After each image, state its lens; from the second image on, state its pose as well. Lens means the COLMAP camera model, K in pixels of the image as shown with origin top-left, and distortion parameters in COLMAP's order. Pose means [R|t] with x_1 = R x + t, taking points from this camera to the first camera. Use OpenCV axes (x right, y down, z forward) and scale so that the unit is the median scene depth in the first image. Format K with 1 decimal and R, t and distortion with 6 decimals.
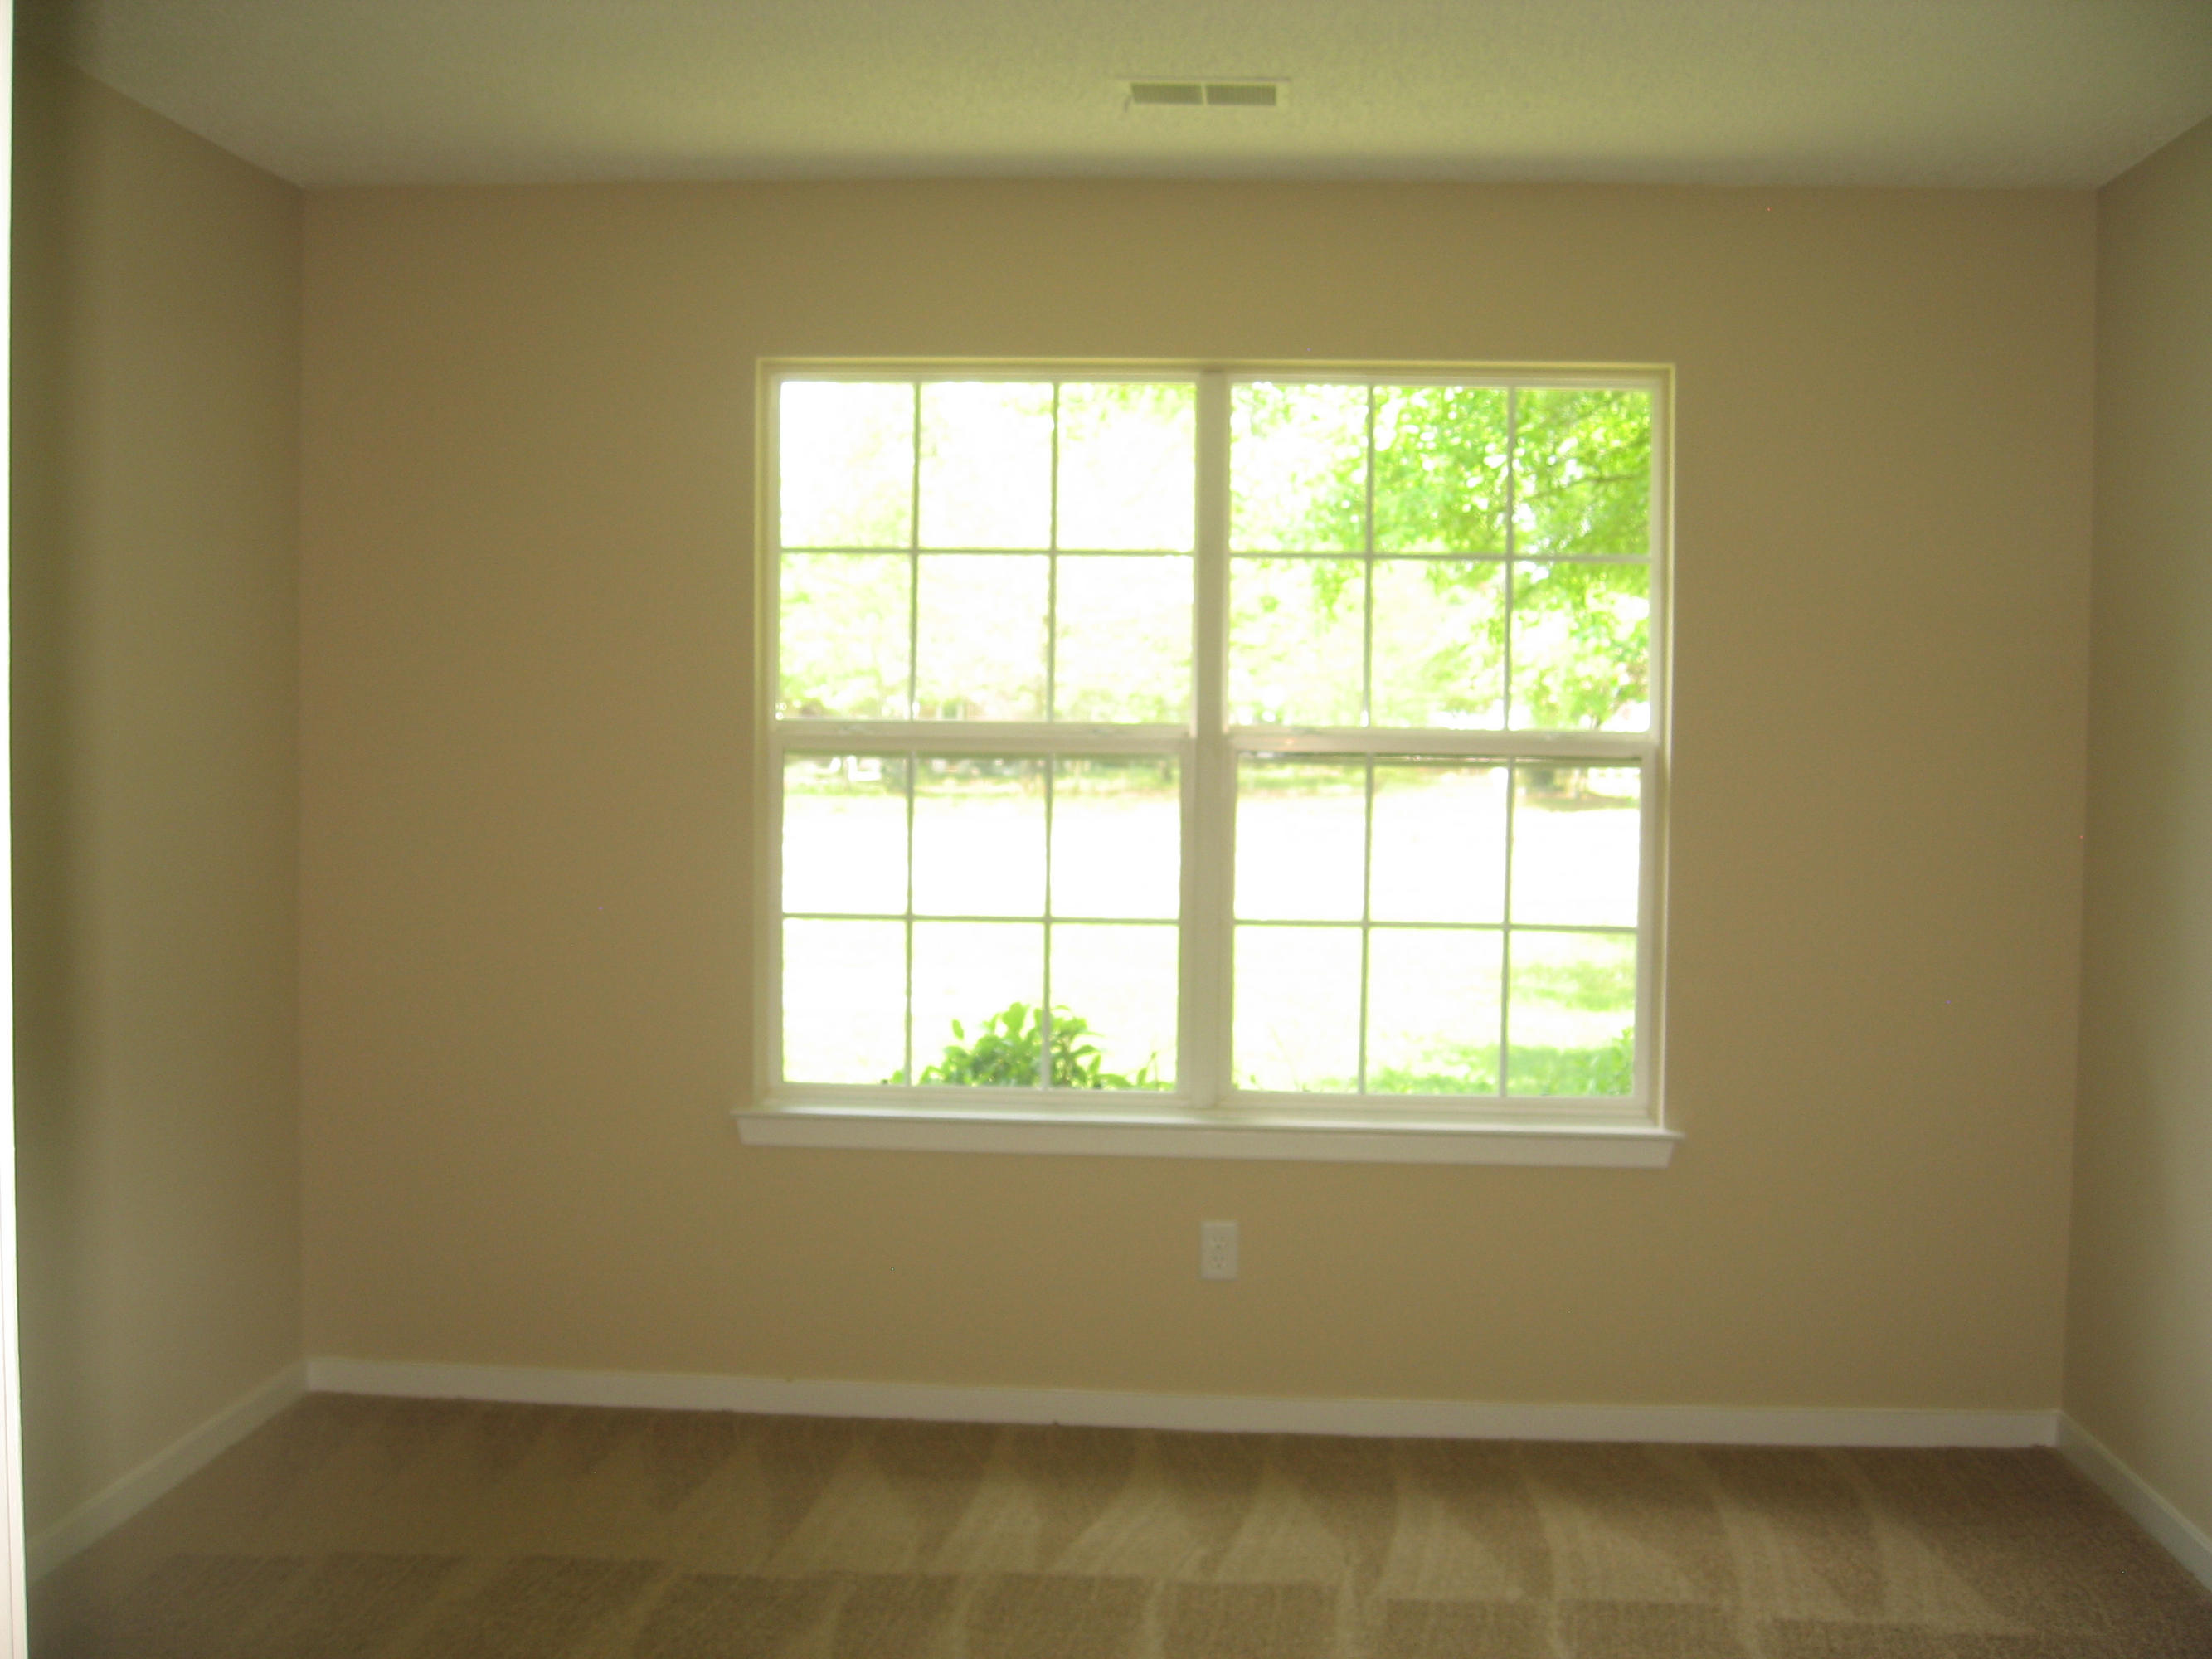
lens RADIAL K [[2443.5, 0, 1112.9], [0, 2443.5, 844.5], [0, 0, 1]] dist [-0.101688, 0.000000]
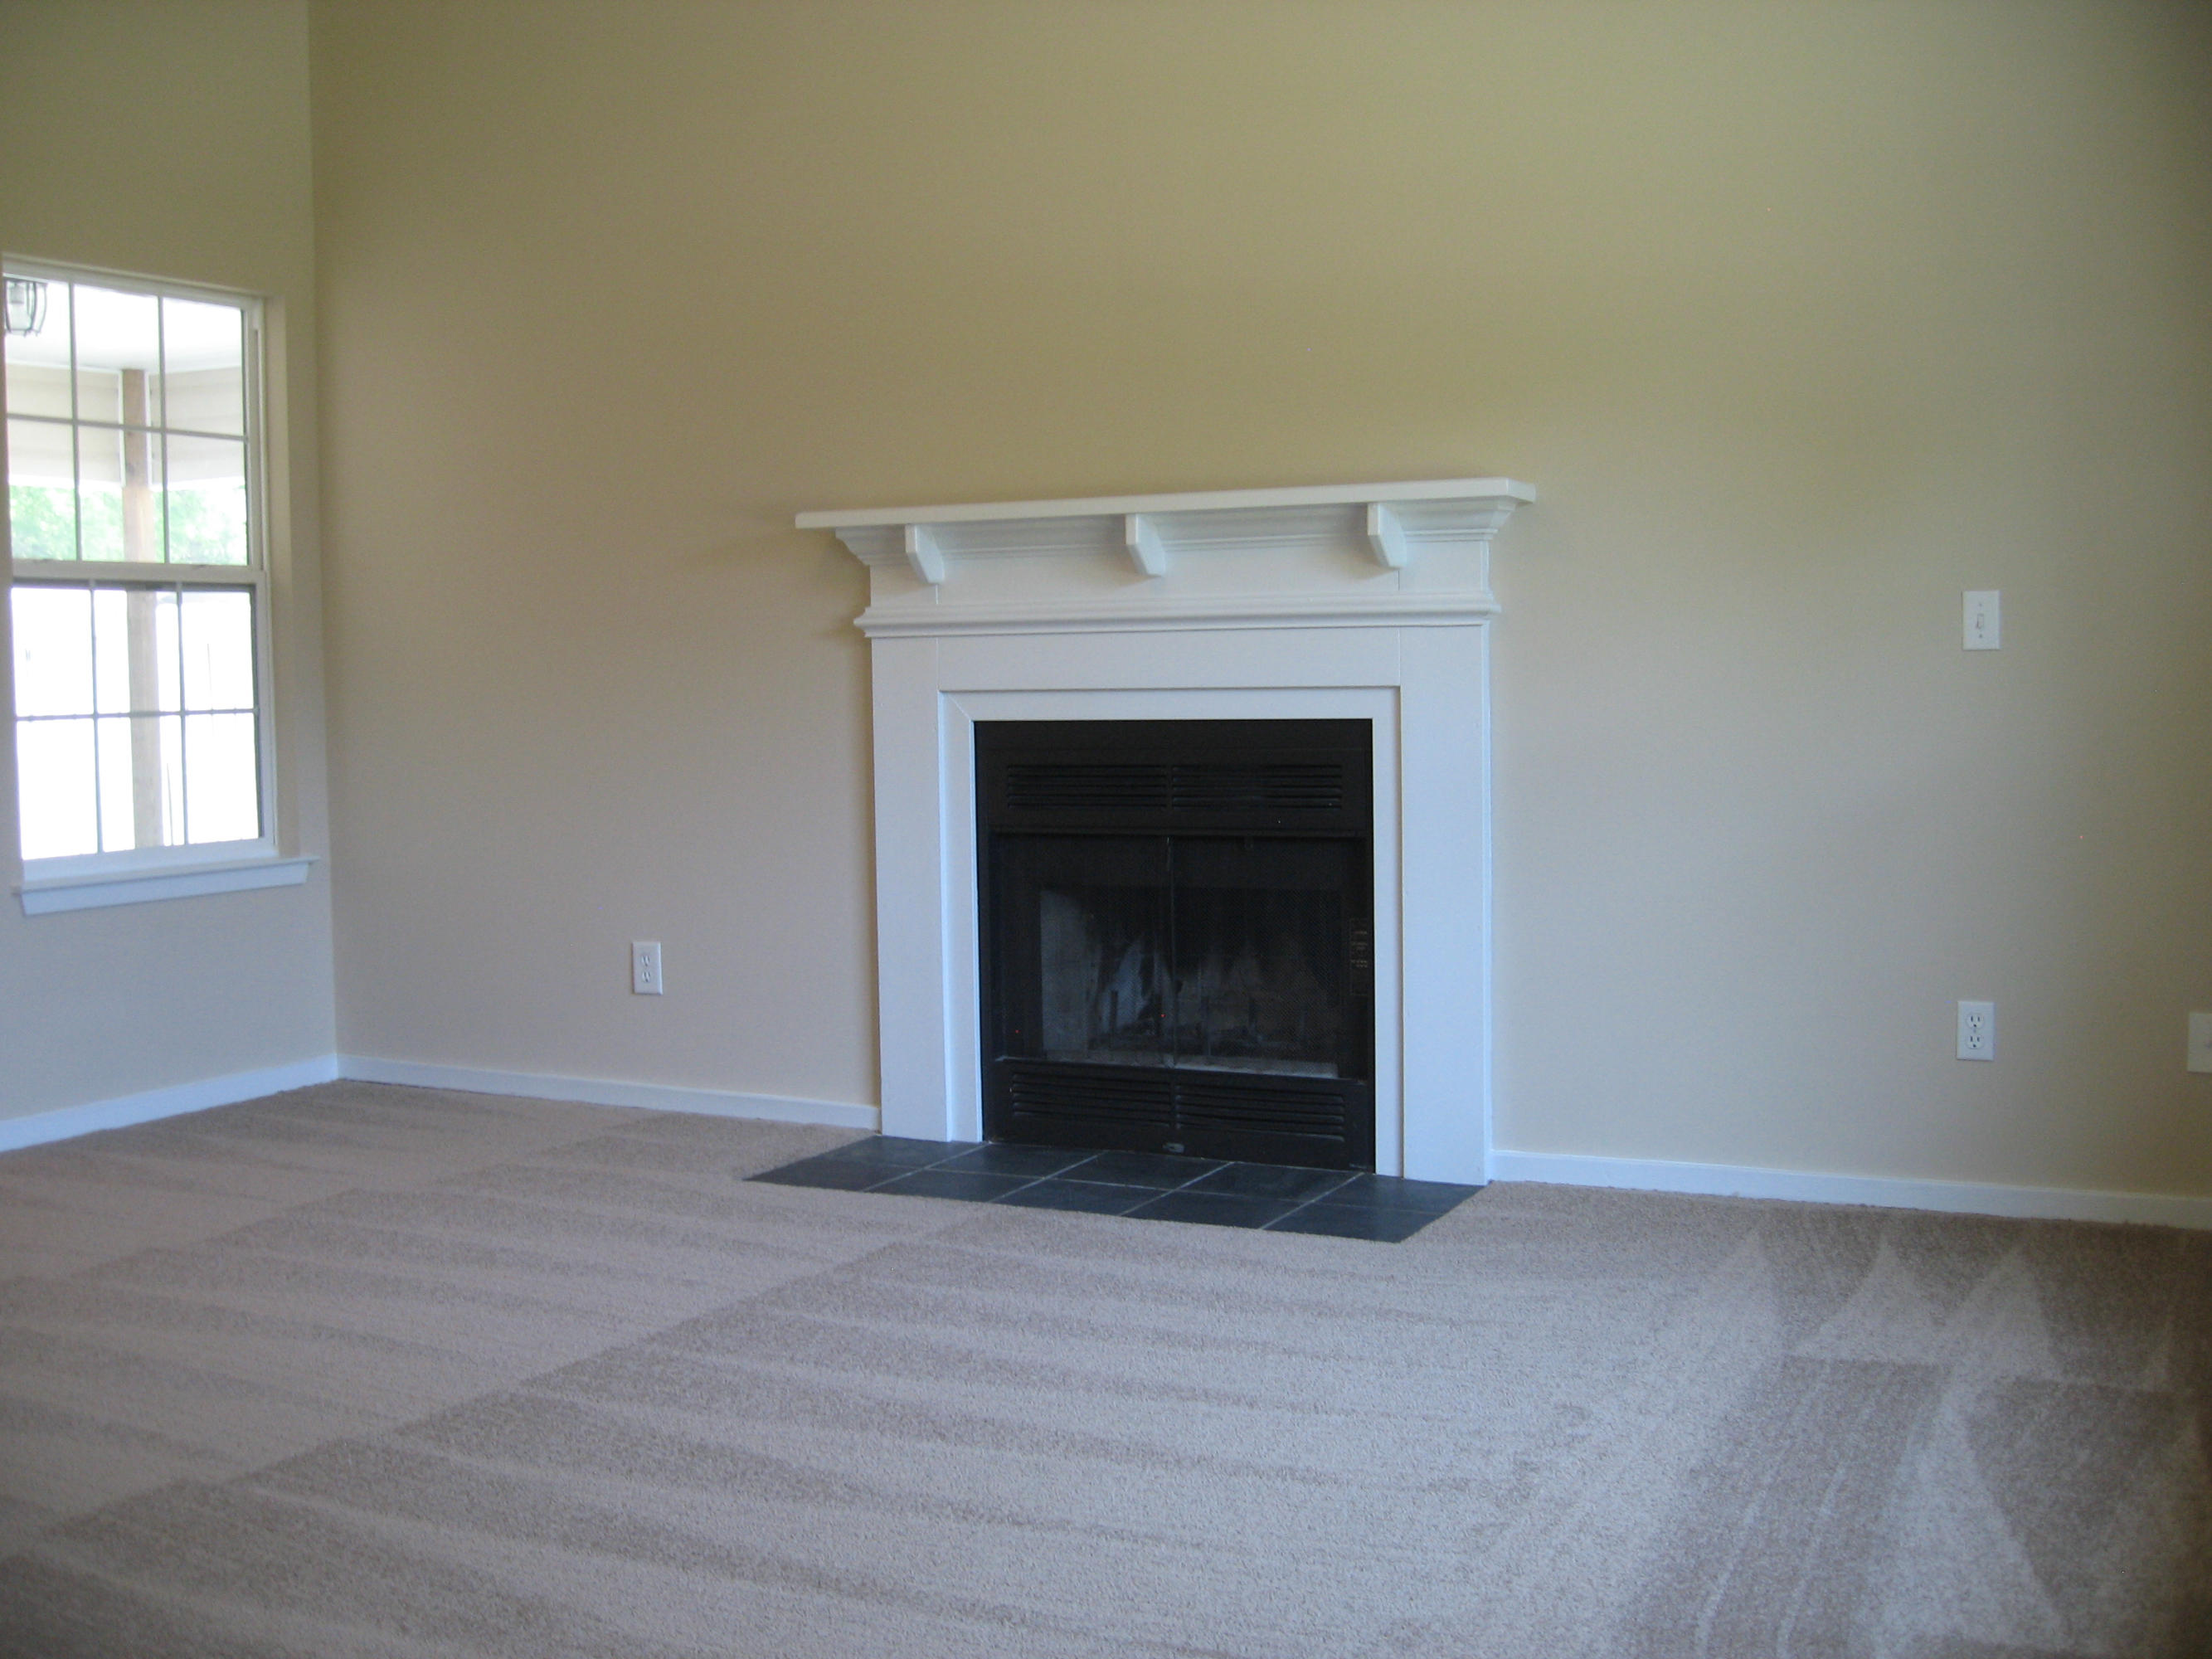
lens RADIAL K [[2443.5, 0, 1104.1], [0, 2443.5, 818.8], [0, 0, 1]] dist [-0.101688, 0.000000]
pose [[0.421463, -0.078285, 0.903460, -1.027503], [0.009125, 0.996583, 0.082097, -0.014547], [-0.906800, -0.026357, 0.420737, 0.007663]]
